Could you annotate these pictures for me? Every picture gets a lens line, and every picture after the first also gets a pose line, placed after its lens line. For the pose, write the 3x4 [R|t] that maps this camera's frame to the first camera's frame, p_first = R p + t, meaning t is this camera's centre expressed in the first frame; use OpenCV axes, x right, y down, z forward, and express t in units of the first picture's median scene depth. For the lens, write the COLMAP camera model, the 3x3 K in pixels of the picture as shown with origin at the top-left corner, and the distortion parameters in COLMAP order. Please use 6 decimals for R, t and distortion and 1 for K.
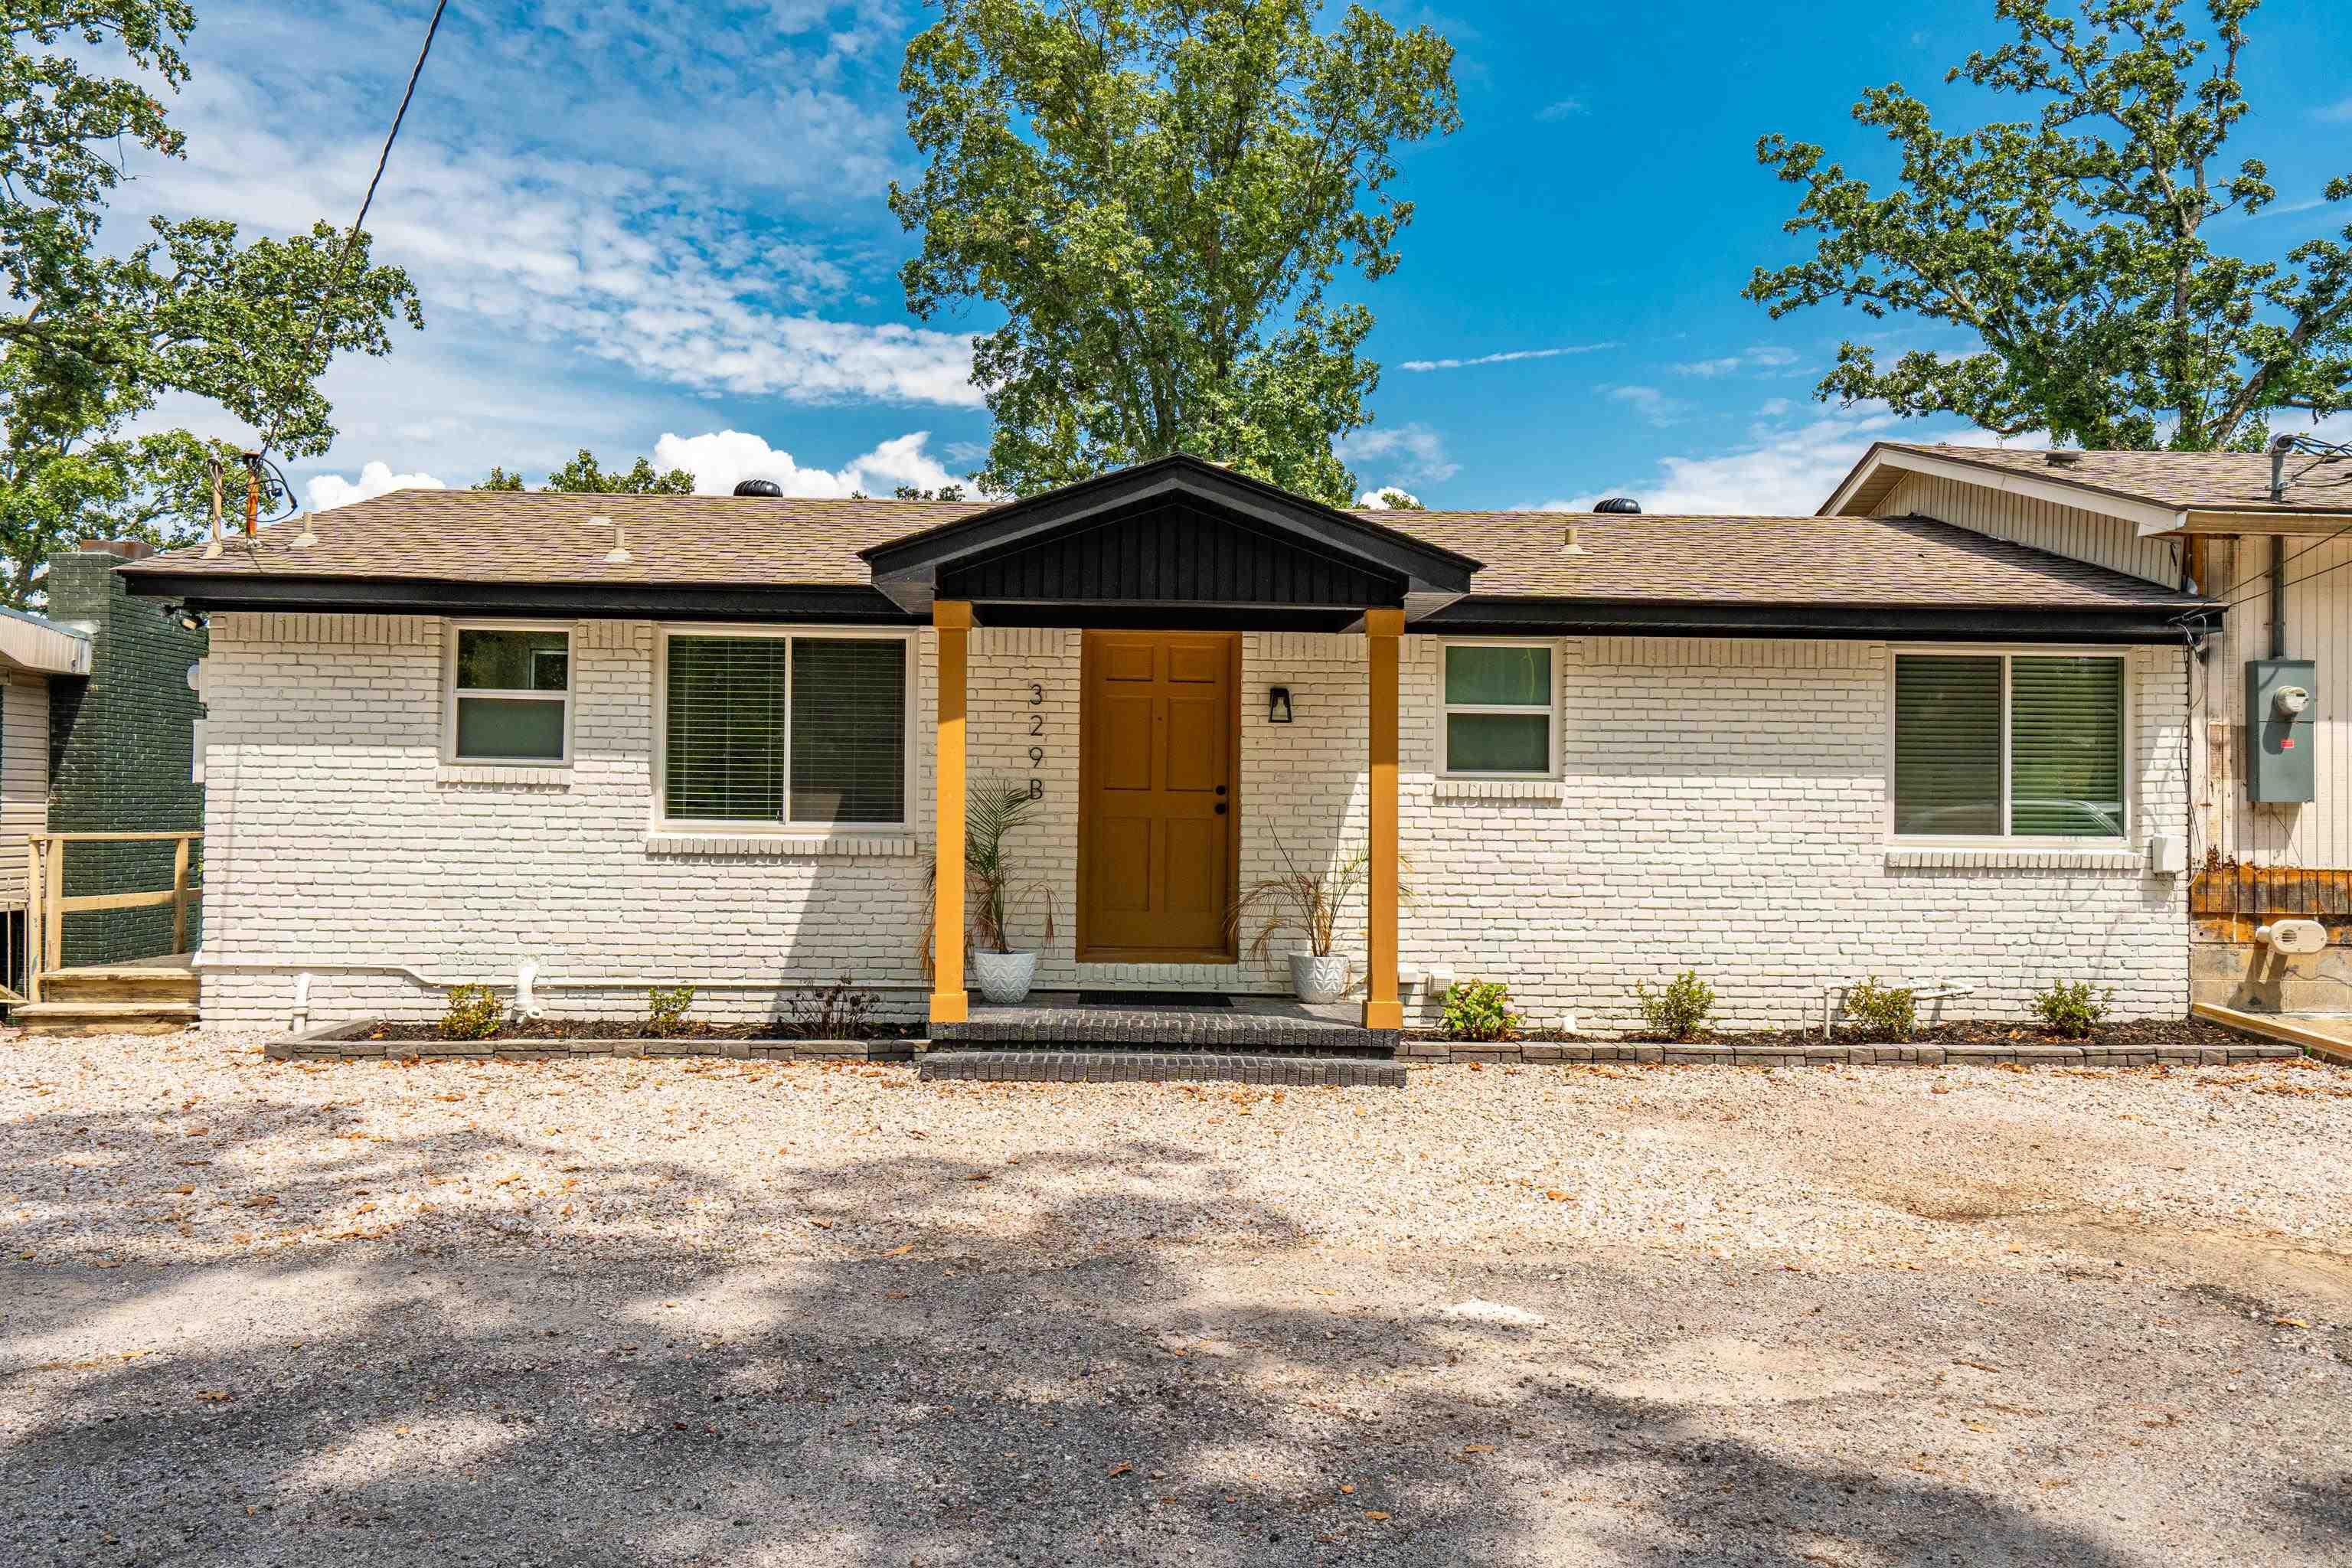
lens RADIAL K [[1725.2, 0, 1176.0], [0, 1725.2, 784.0], [0, 0, 1]] dist [0.005350, 0.002160]
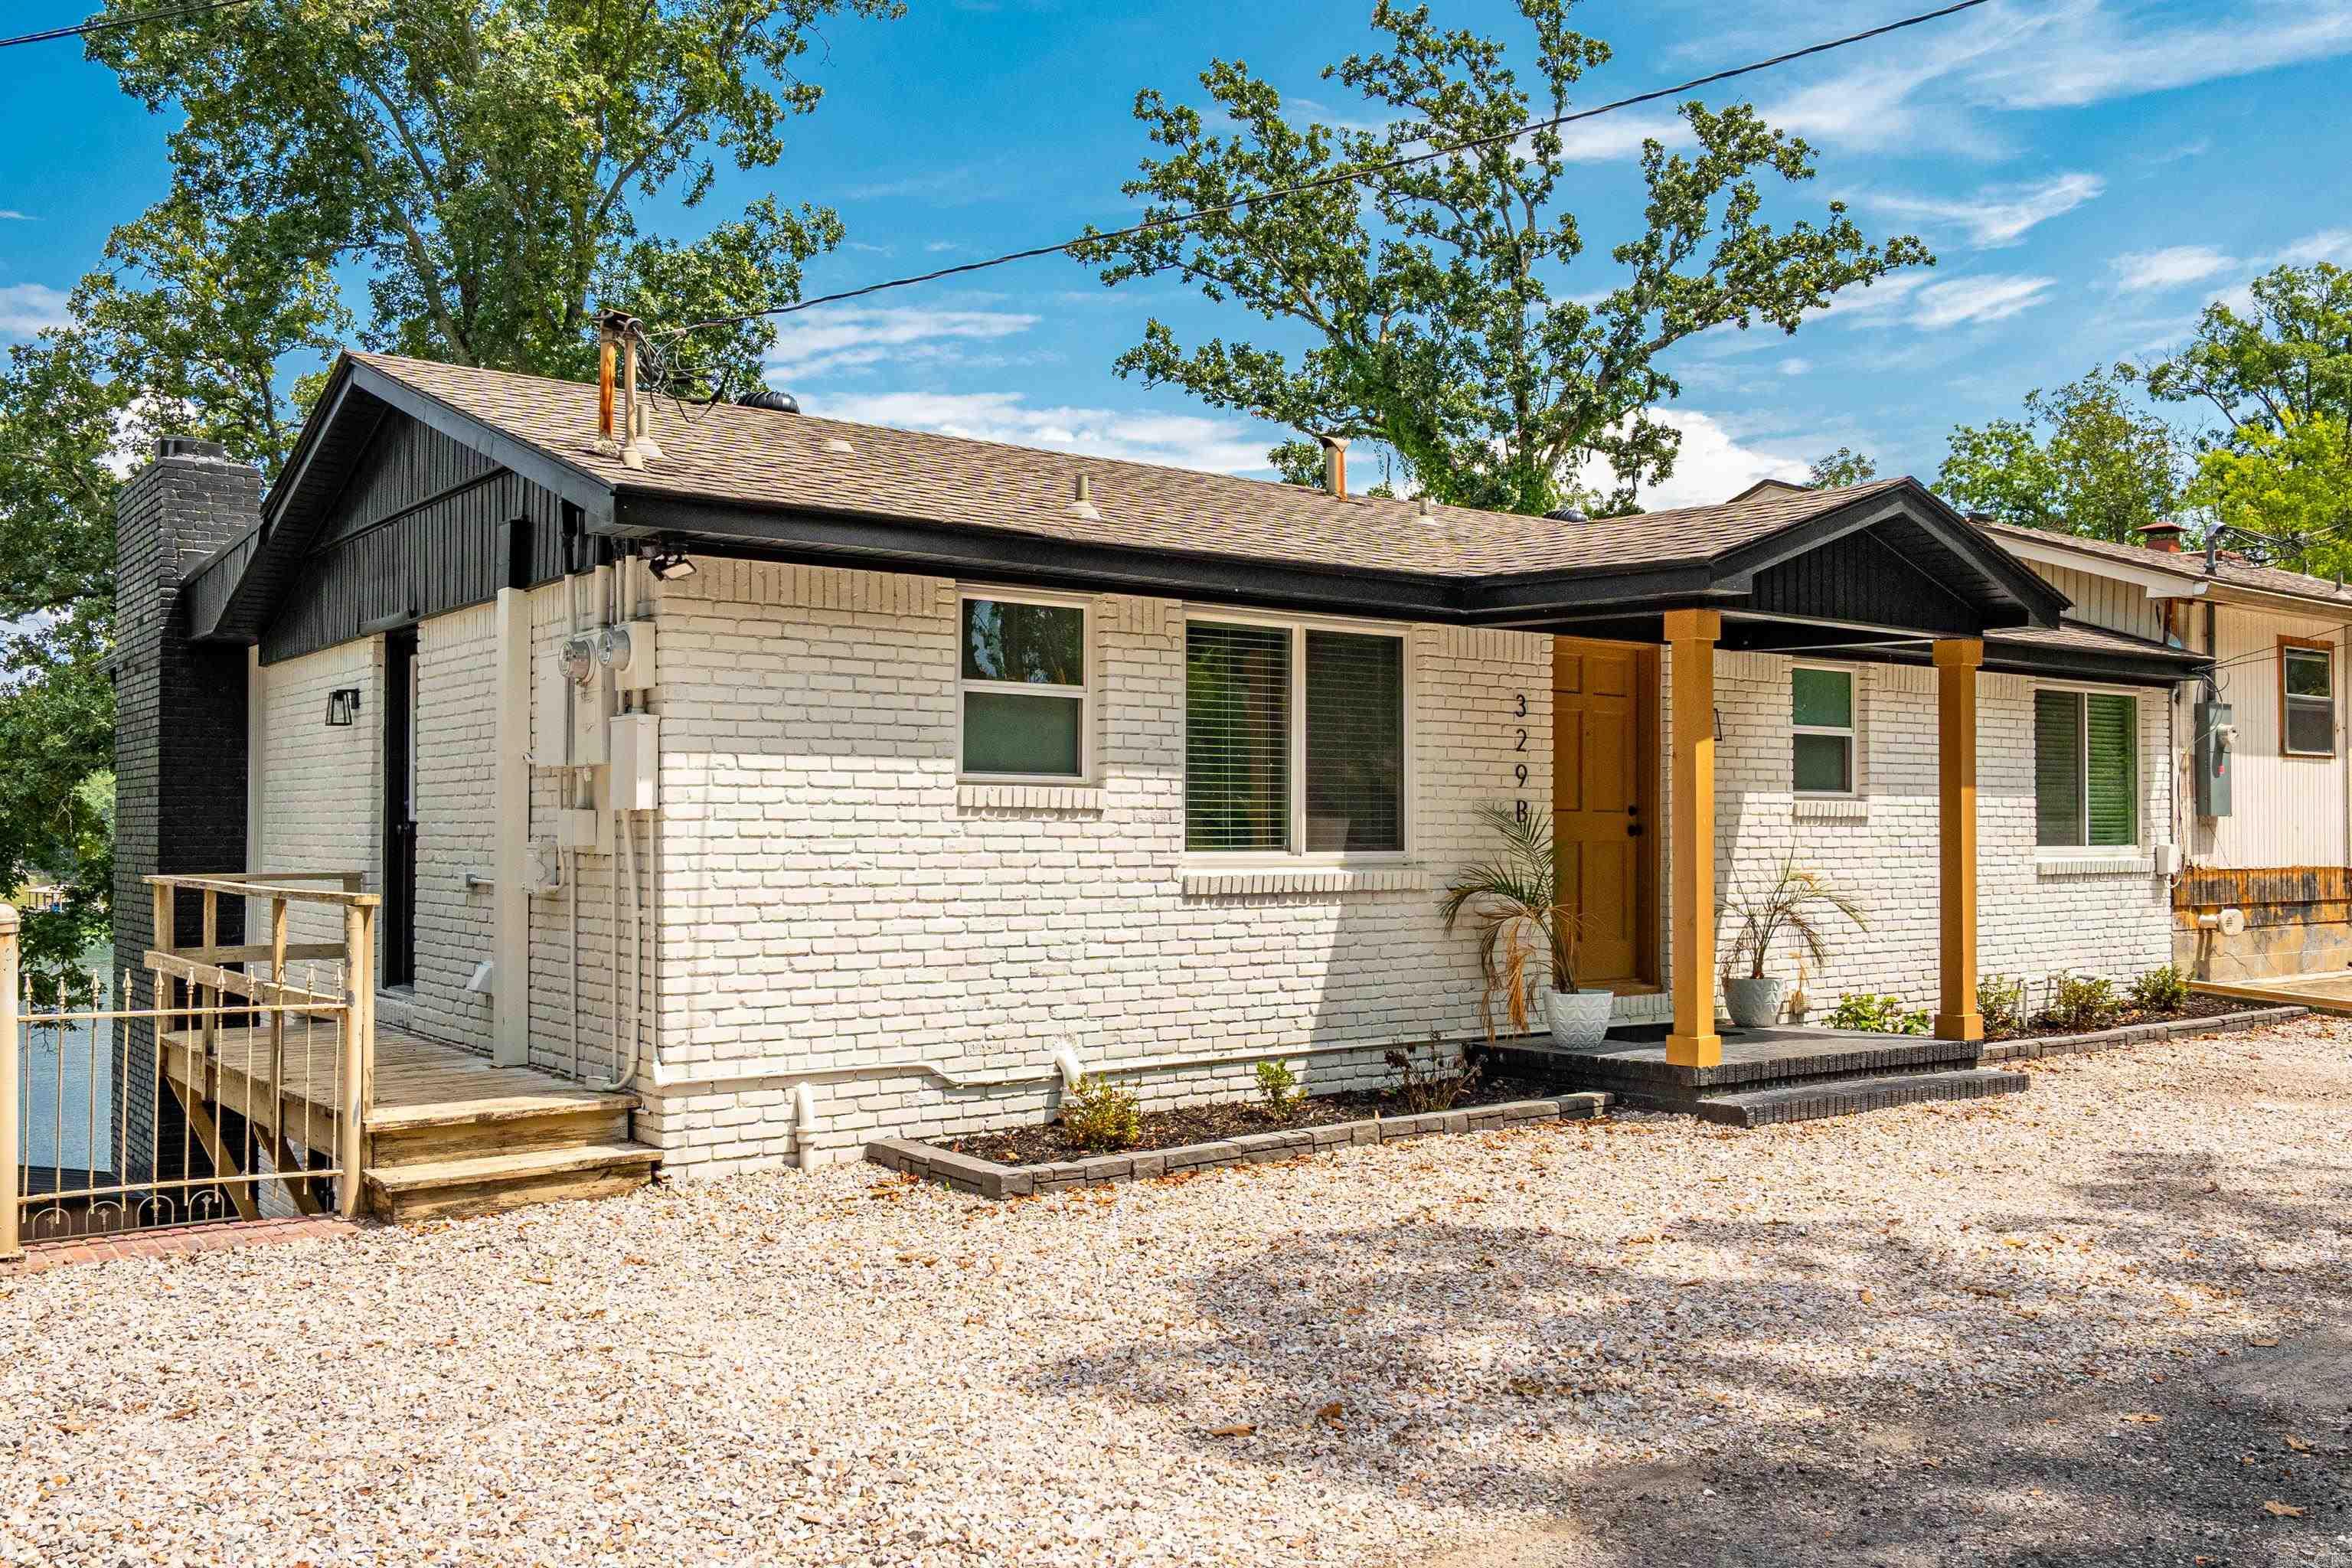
lens RADIAL K [[2116.9, 0, 1176.0], [0, 2116.9, 784.0], [0, 0, 1]] dist [0.015407, 0.001485]
pose [[0.793291, 0.001755, 0.608840, -0.896095], [-0.002967, 0.999995, 0.000984, -0.011820], [-0.608835, -0.002586, 0.793292, 0.233605]]
